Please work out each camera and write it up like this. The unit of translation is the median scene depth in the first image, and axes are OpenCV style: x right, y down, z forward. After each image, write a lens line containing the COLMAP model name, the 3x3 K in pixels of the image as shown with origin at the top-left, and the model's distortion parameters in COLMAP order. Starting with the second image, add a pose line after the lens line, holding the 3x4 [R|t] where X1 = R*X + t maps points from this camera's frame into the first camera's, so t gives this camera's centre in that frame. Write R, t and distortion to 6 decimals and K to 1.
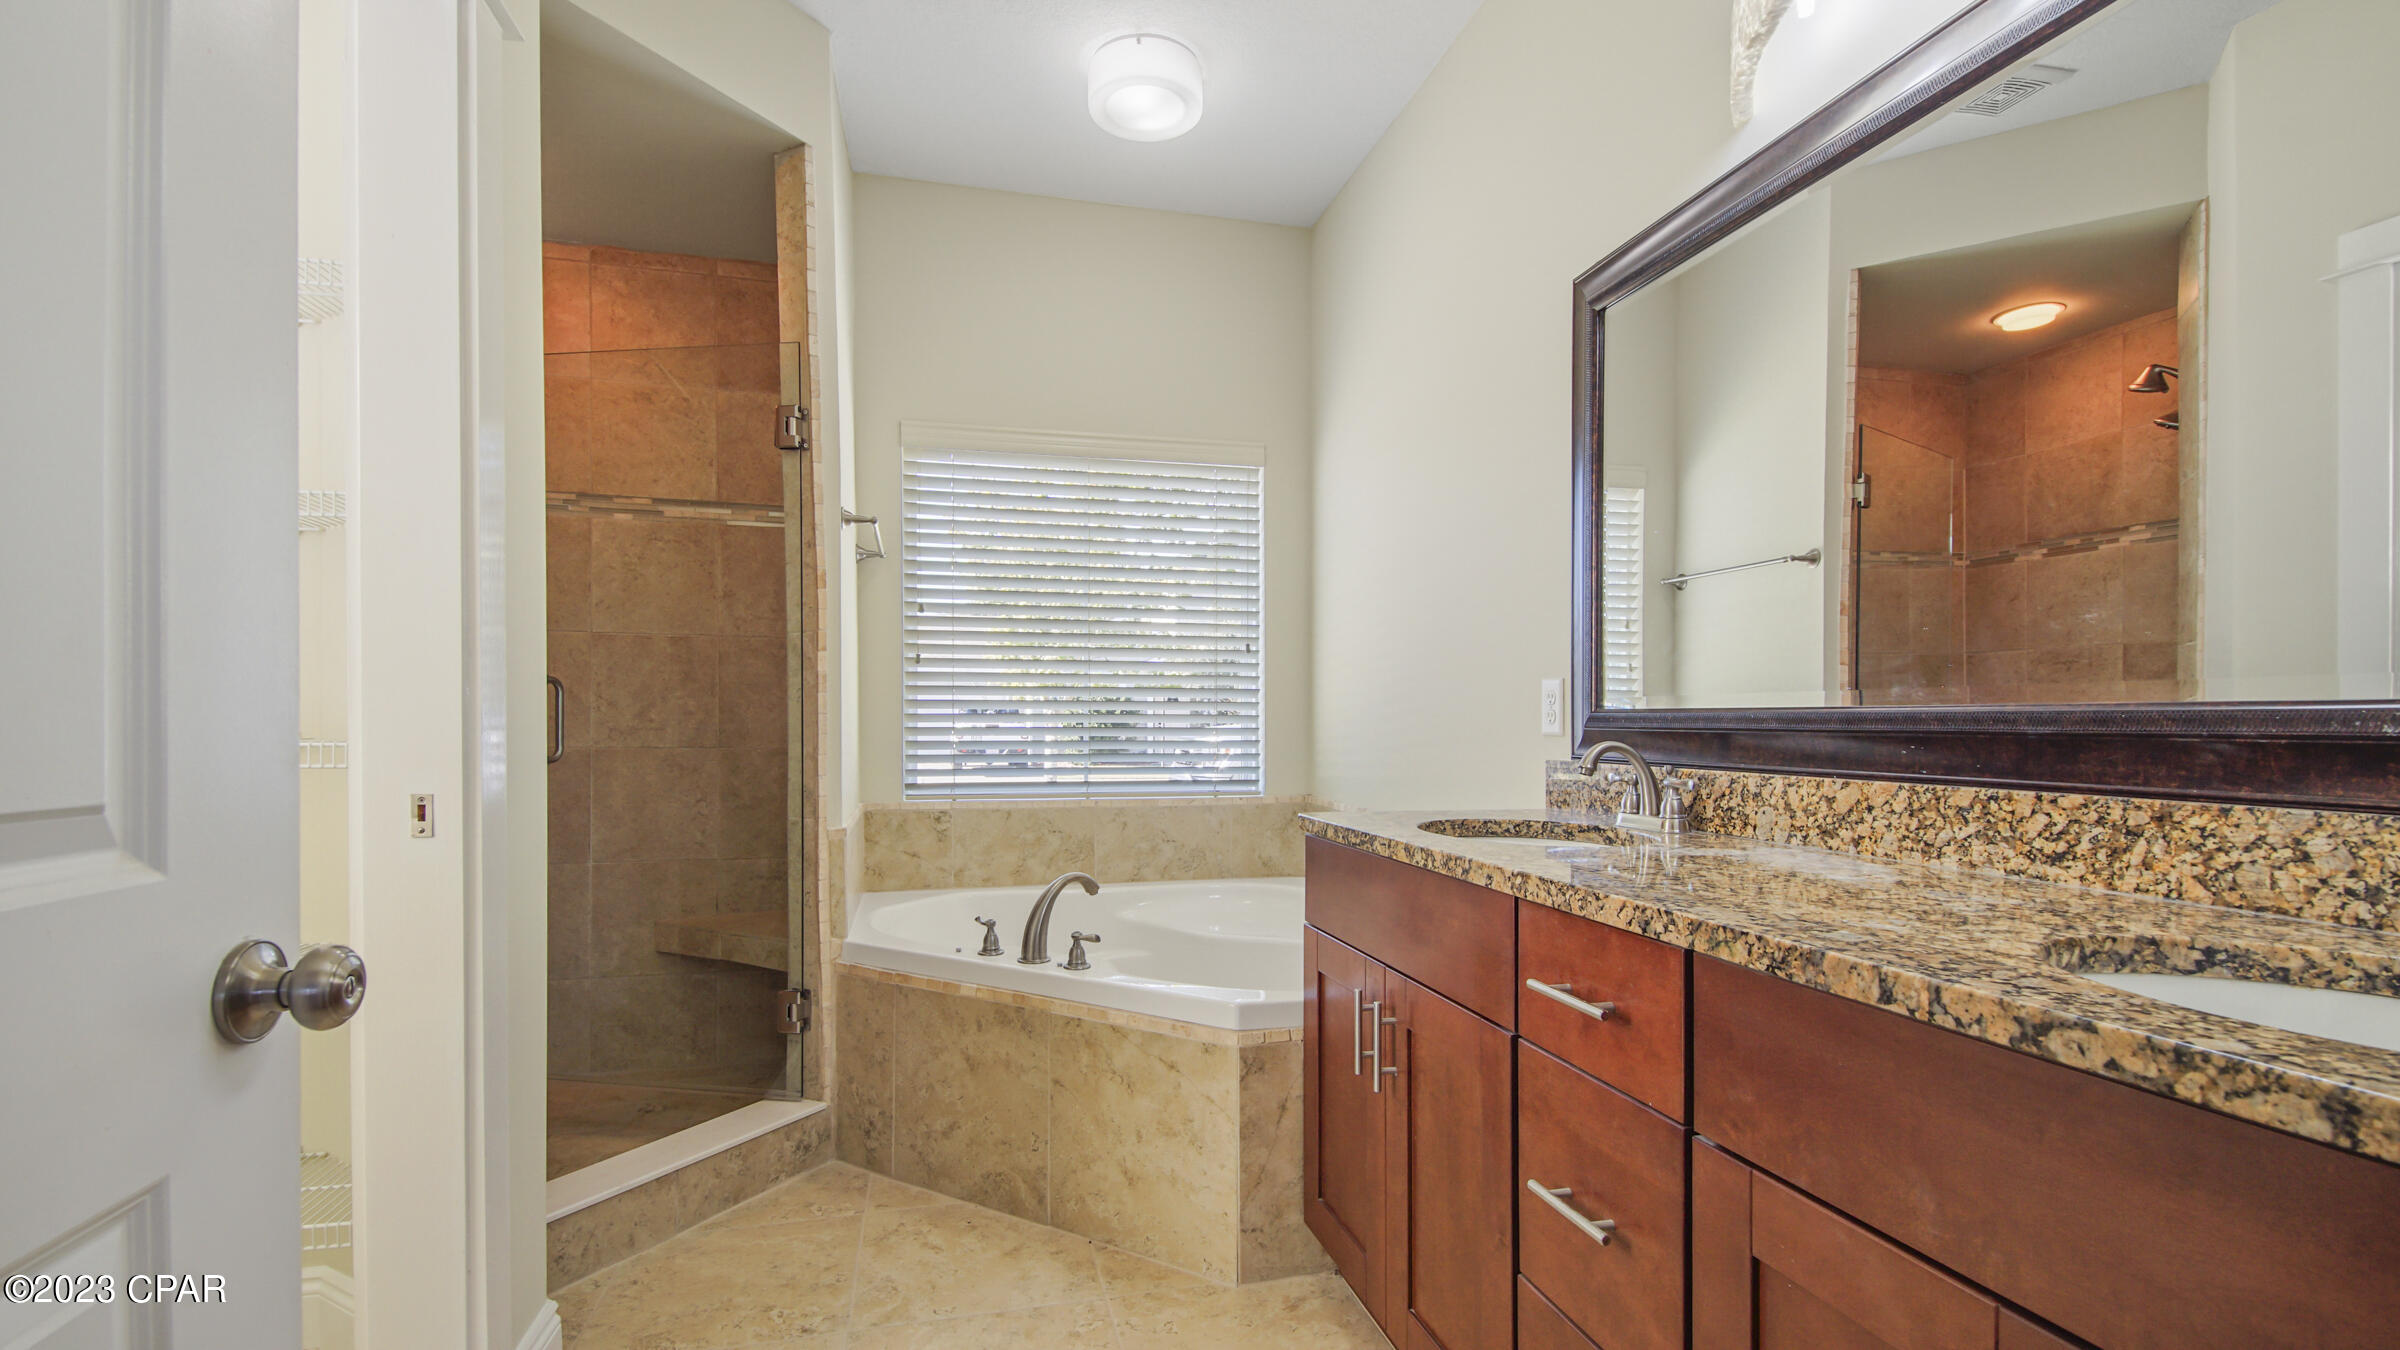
lens RADIAL K [[1083.6, 0, 1241.2], [0, 1083.6, 730.7], [0, 0, 1]] dist [0.019336, -0.000866]
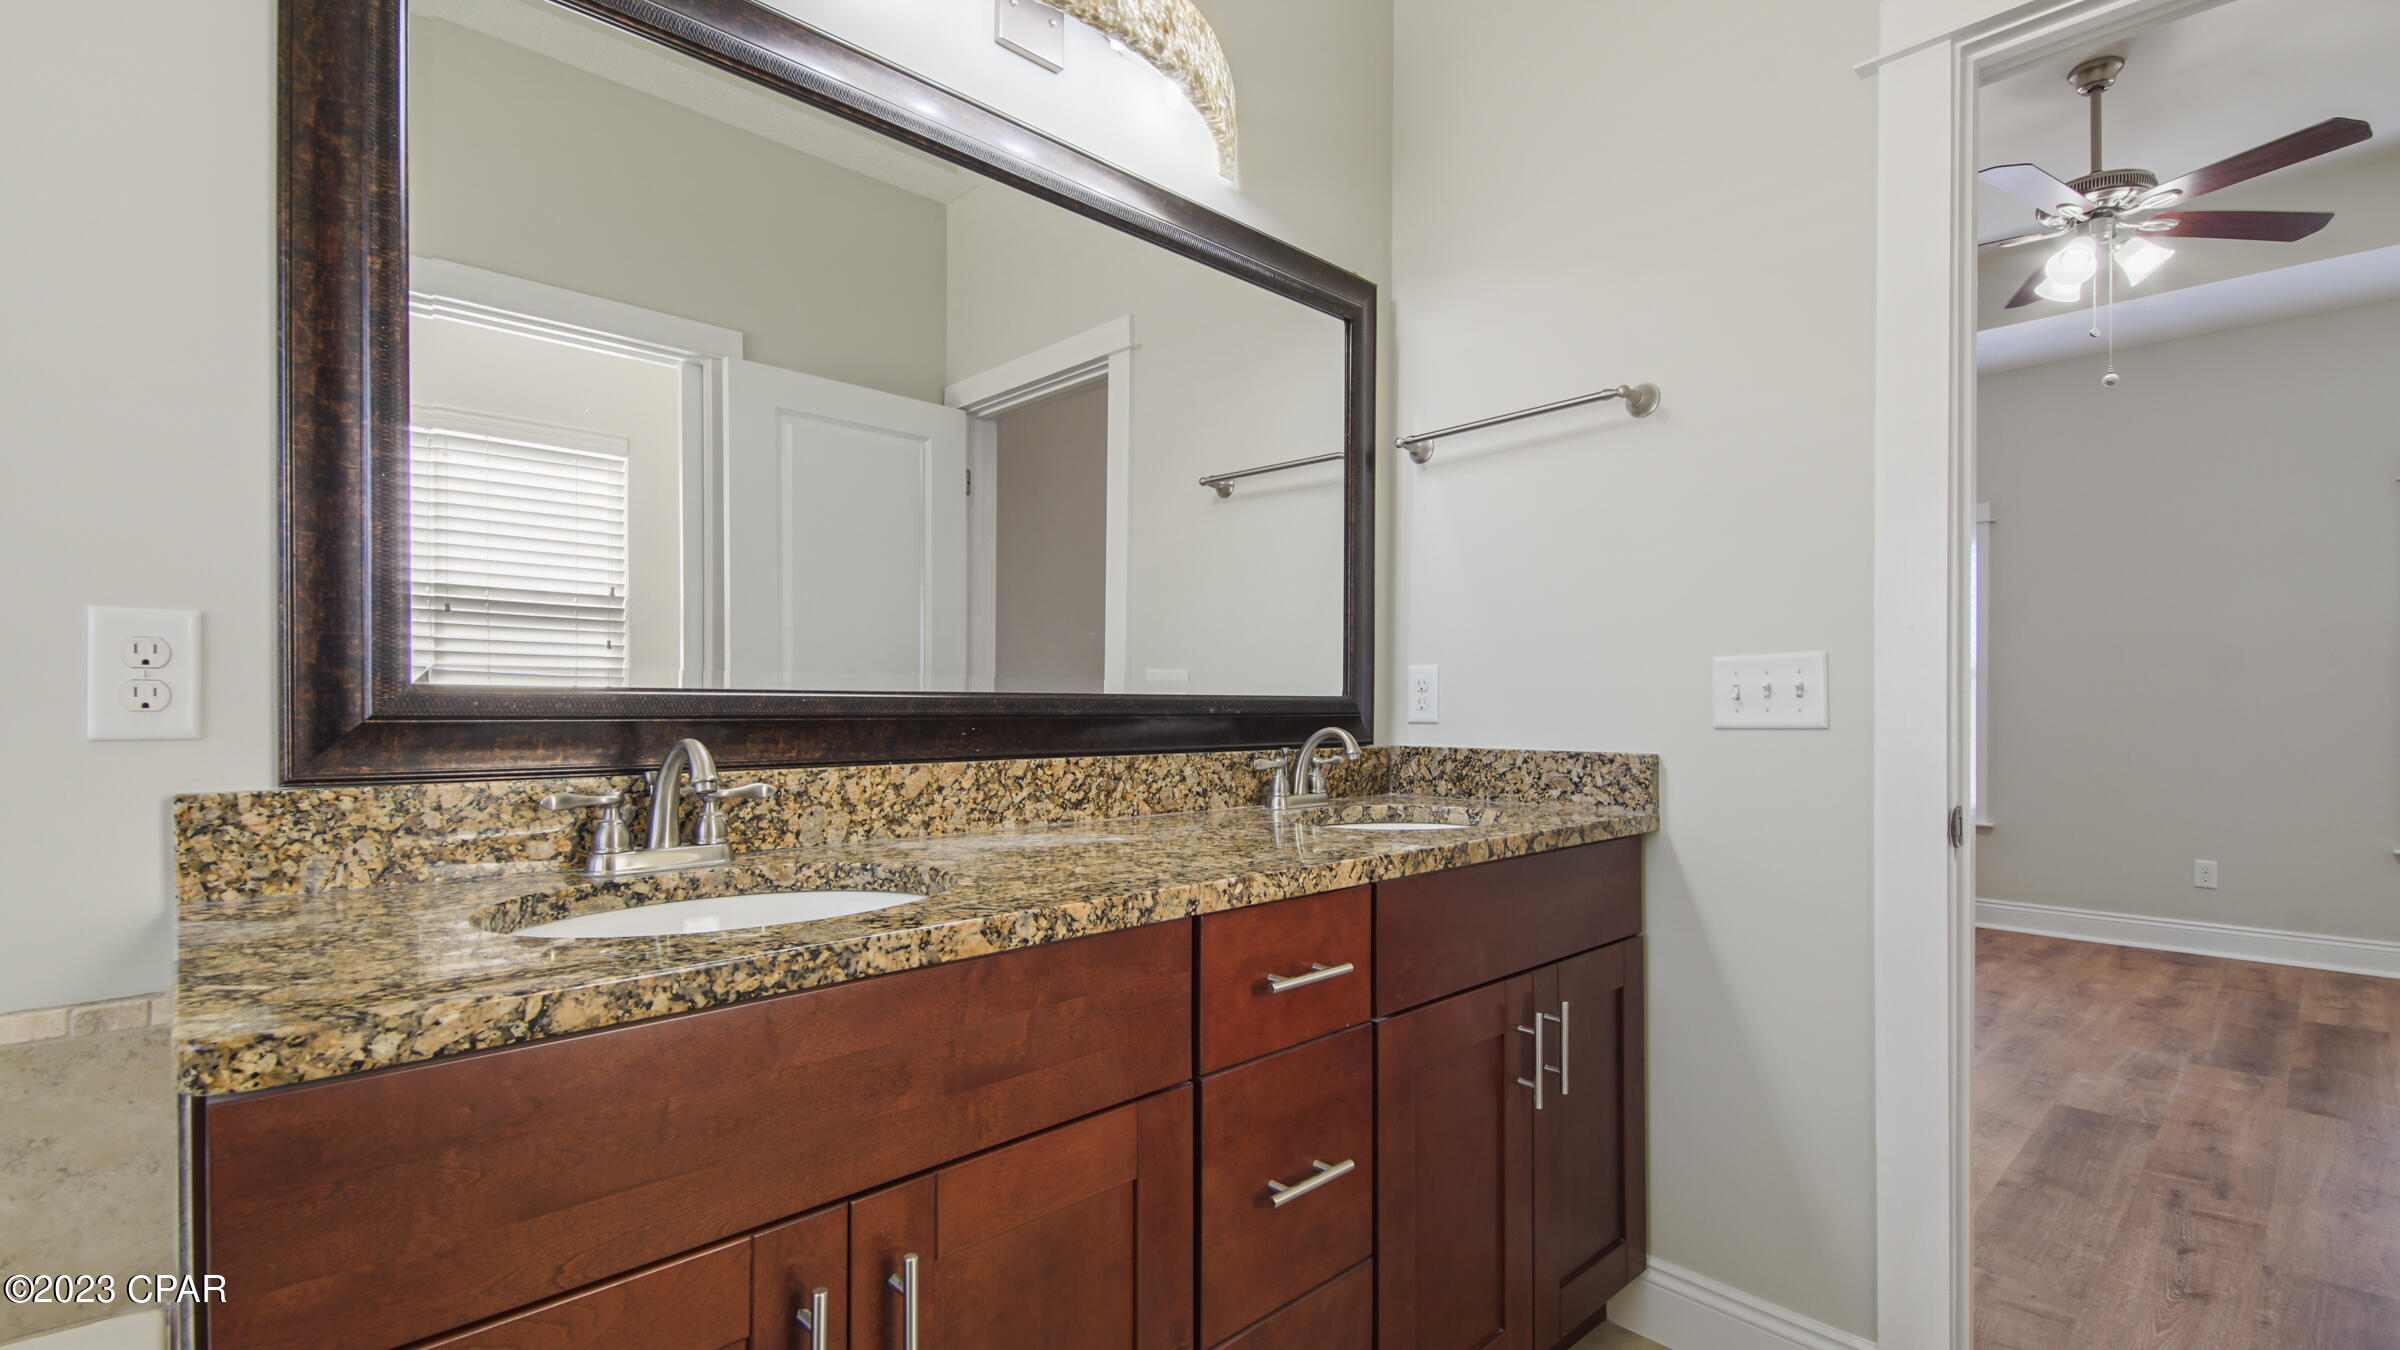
lens RADIAL K [[1083.6, 0, 1141.5], [0, 1083.6, 707.5], [0, 0, 1]] dist [0.019336, -0.000866]
pose [[-0.455471, -0.006712, 0.890225, -0.489002], [0.003613, 0.999949, 0.009387, -0.018060], [-0.890243, 0.007492, -0.455423, 1.452940]]
